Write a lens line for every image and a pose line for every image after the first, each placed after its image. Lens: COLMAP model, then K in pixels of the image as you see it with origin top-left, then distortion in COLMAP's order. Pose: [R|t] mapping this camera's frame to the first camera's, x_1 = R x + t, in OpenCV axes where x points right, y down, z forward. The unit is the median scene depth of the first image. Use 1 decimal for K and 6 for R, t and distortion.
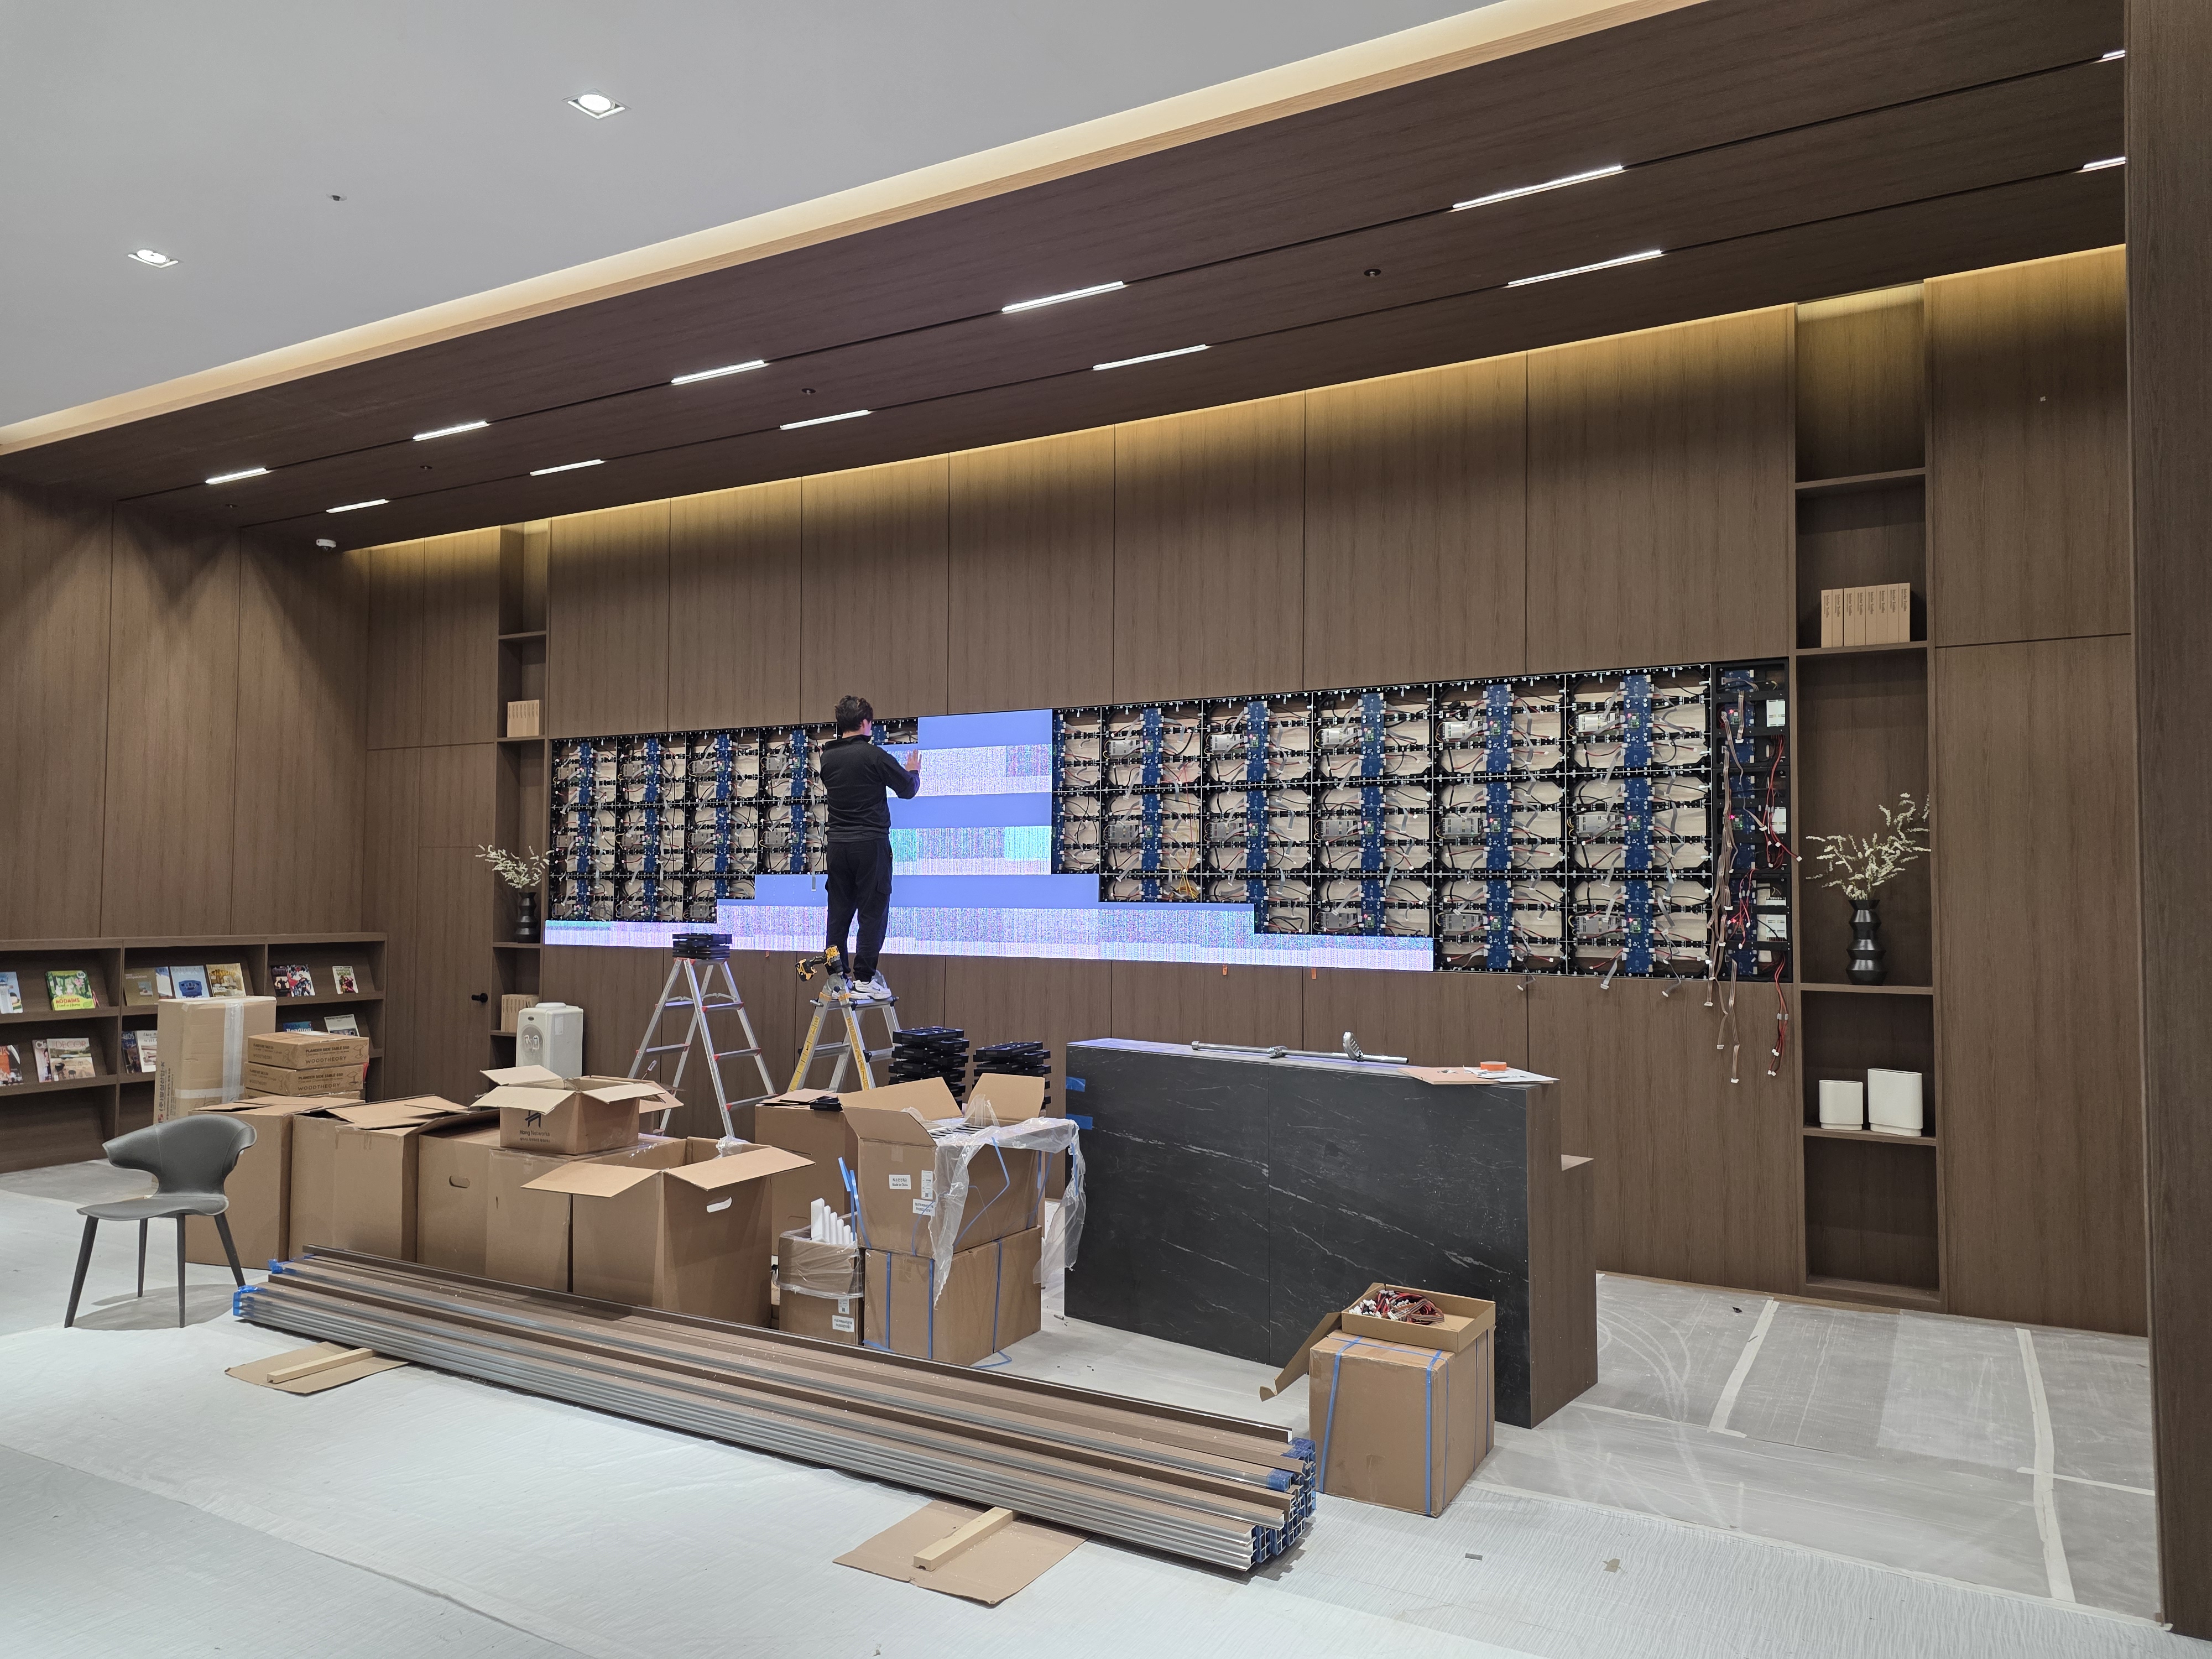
lens RADIAL K [[1502.7, 0, 1106.0], [0, 1502.7, 829.5], [0, 0, 1]] dist [0.072688, -0.073175]
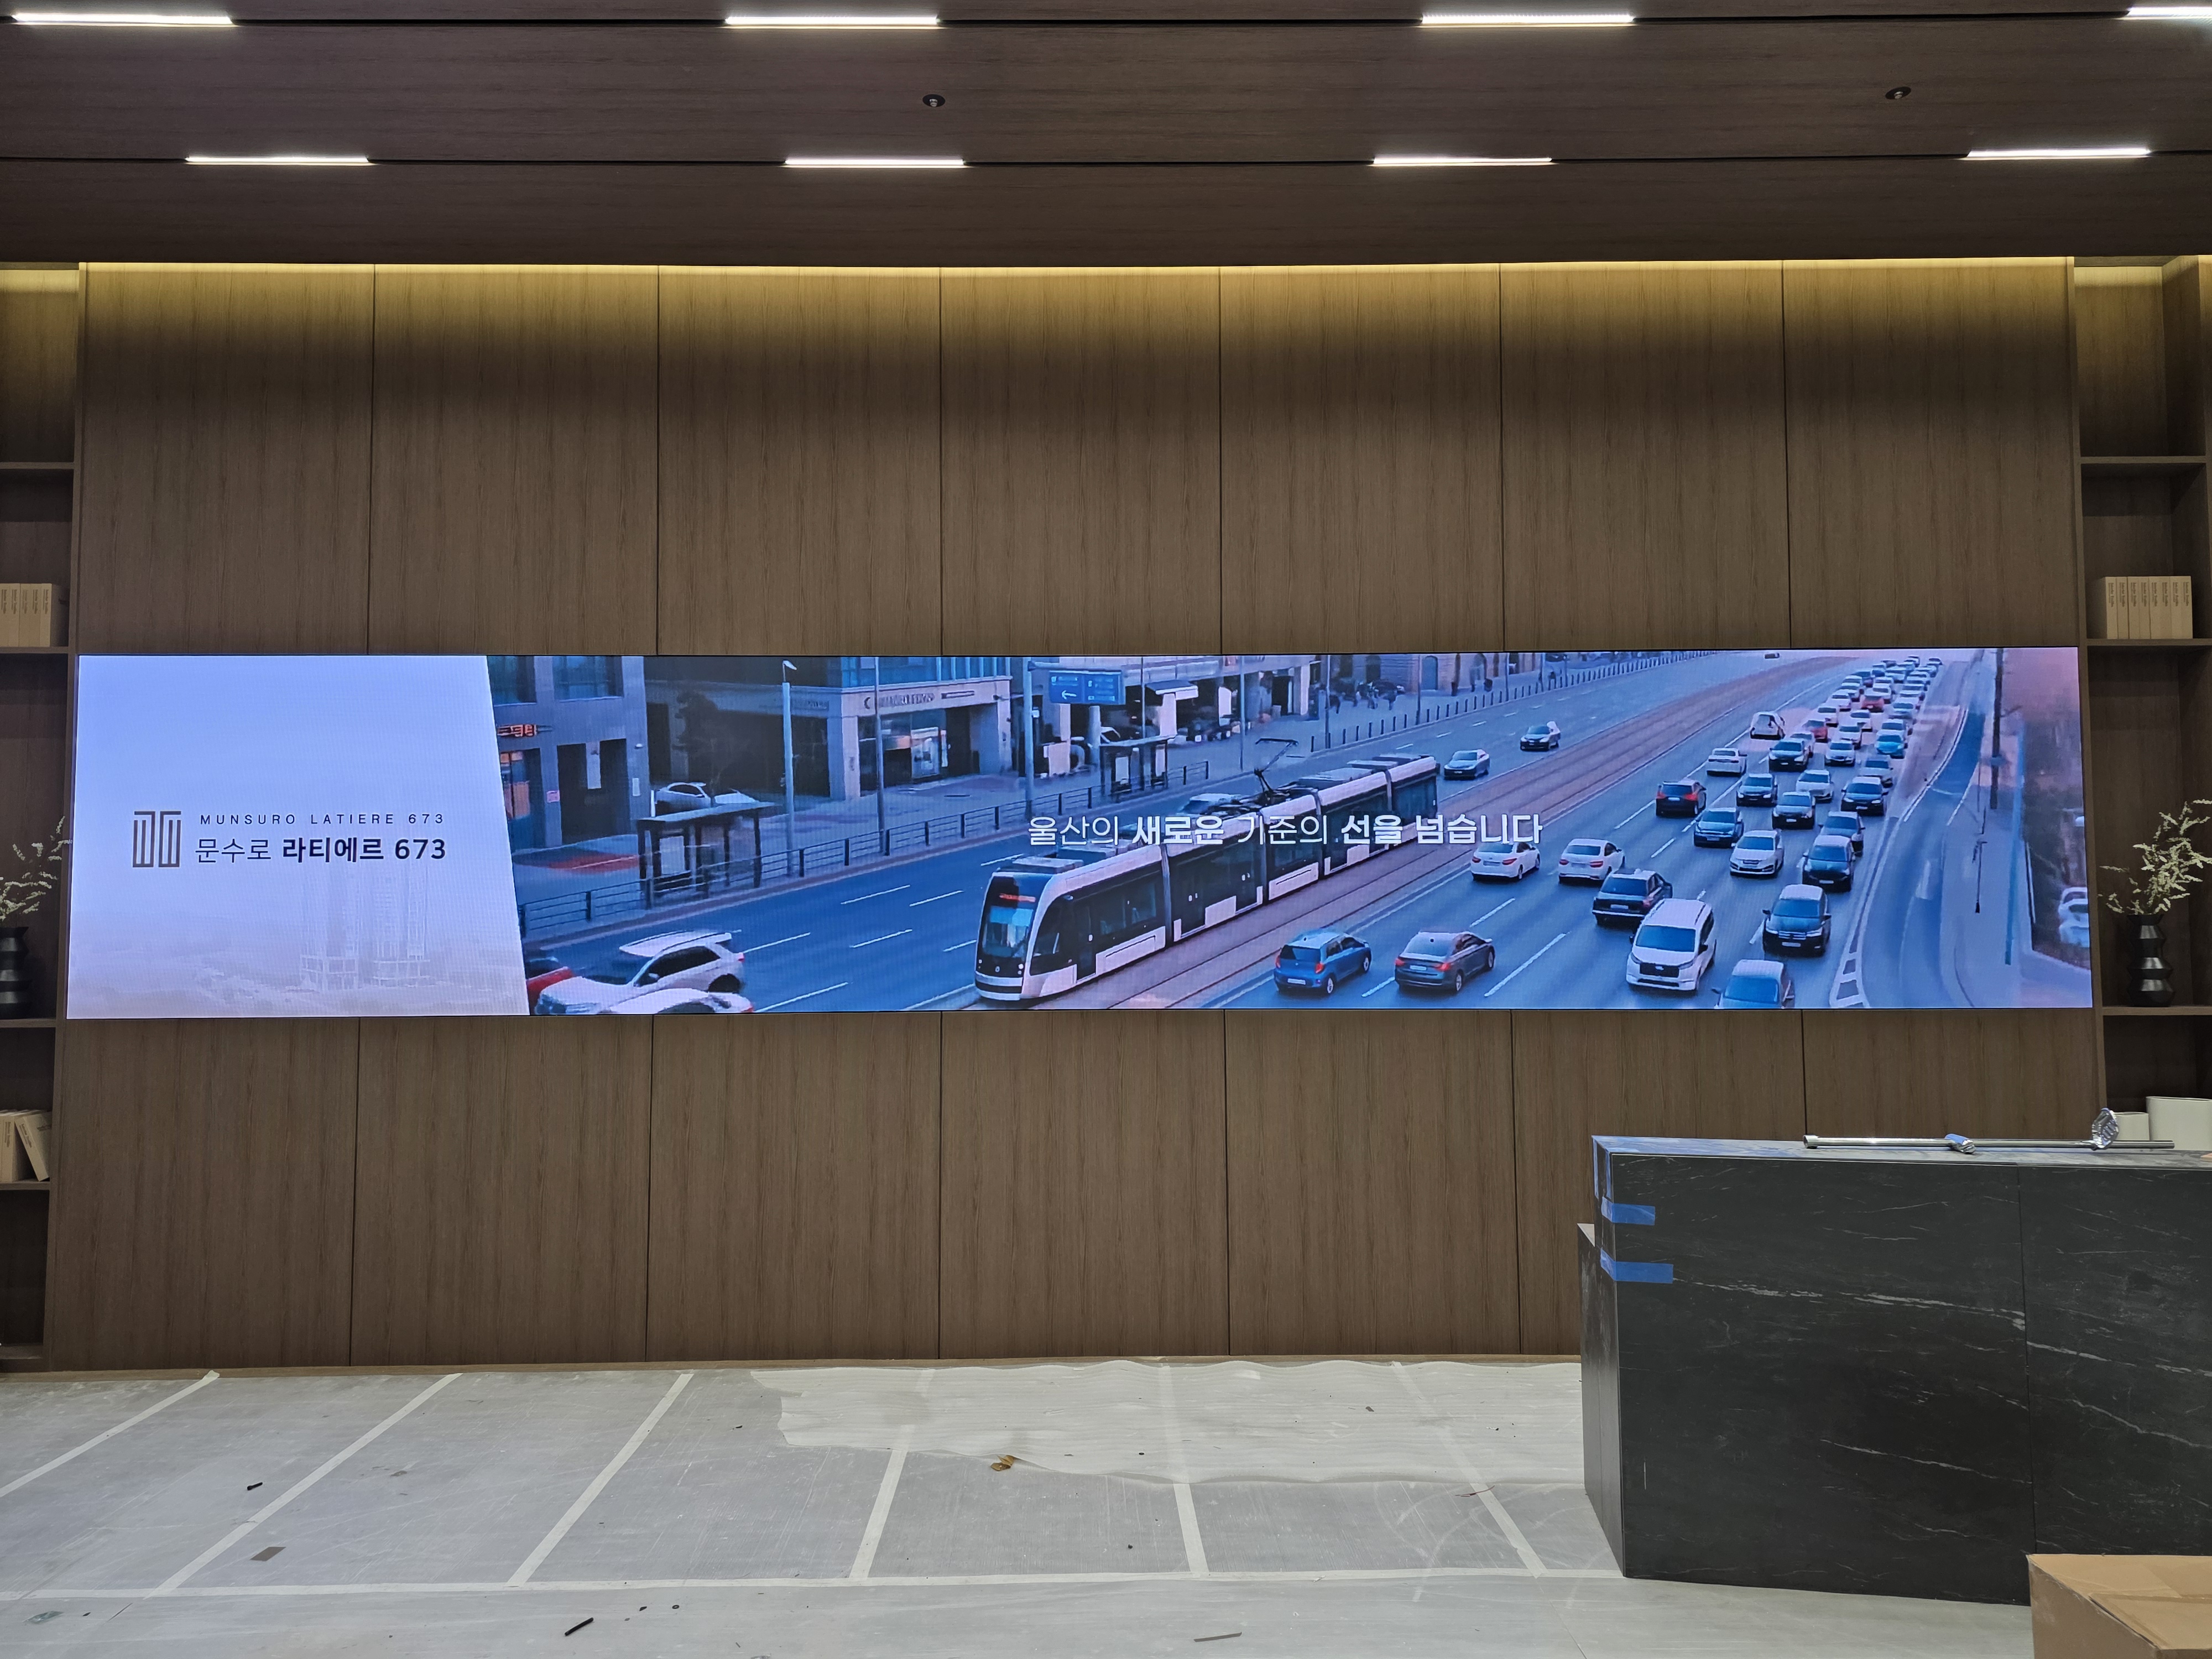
lens RADIAL K [[1509.1, 0, 1110.9], [0, 1509.1, 820.2], [0, 0, 1]] dist [0.072018, -0.071974]
pose [[0.866573, 0.018719, 0.498700, -0.391310], [-0.011190, 0.999774, -0.018083, 0.009933], [-0.498925, 0.010090, 0.866586, 0.386852]]
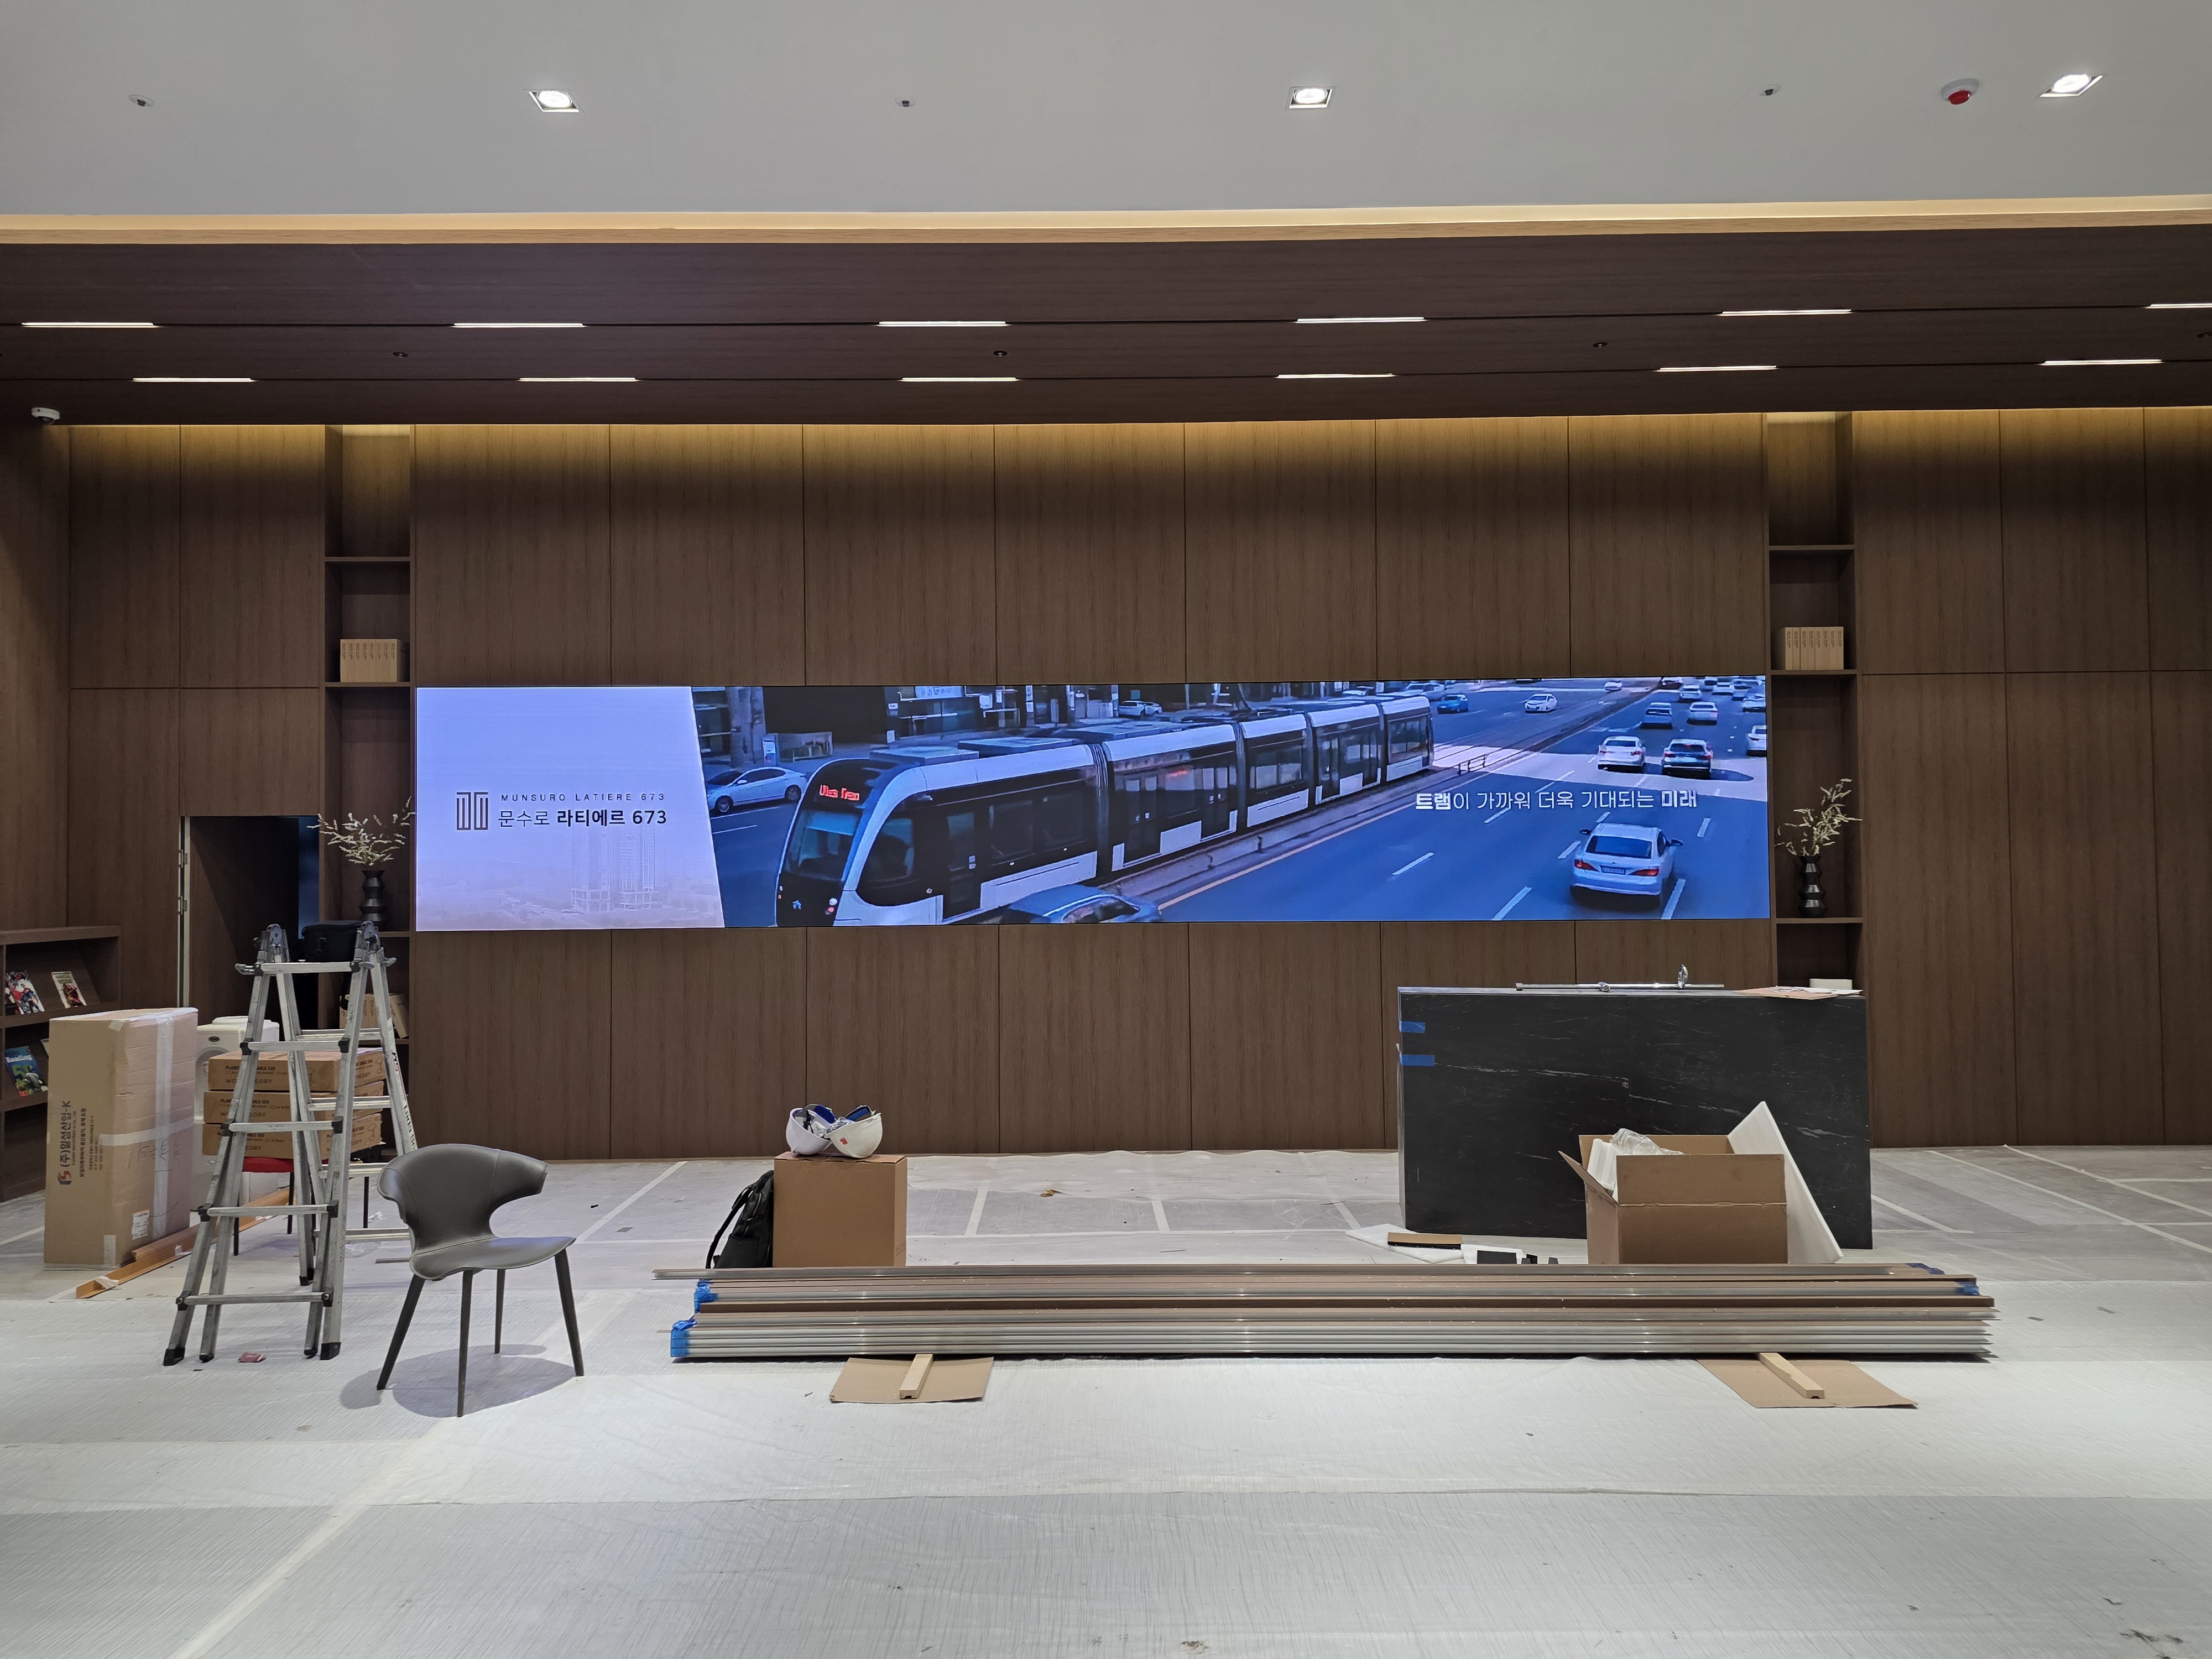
lens RADIAL K [[1509.1, 0, 1110.9], [0, 1509.1, 820.2], [0, 0, 1]] dist [0.072018, -0.071974]
pose [[0.866815, -0.000414, 0.498630, -0.560269], [-0.006932, 0.999893, 0.012880, 0.000560], [-0.498582, -0.014621, 0.866719, 0.094196]]
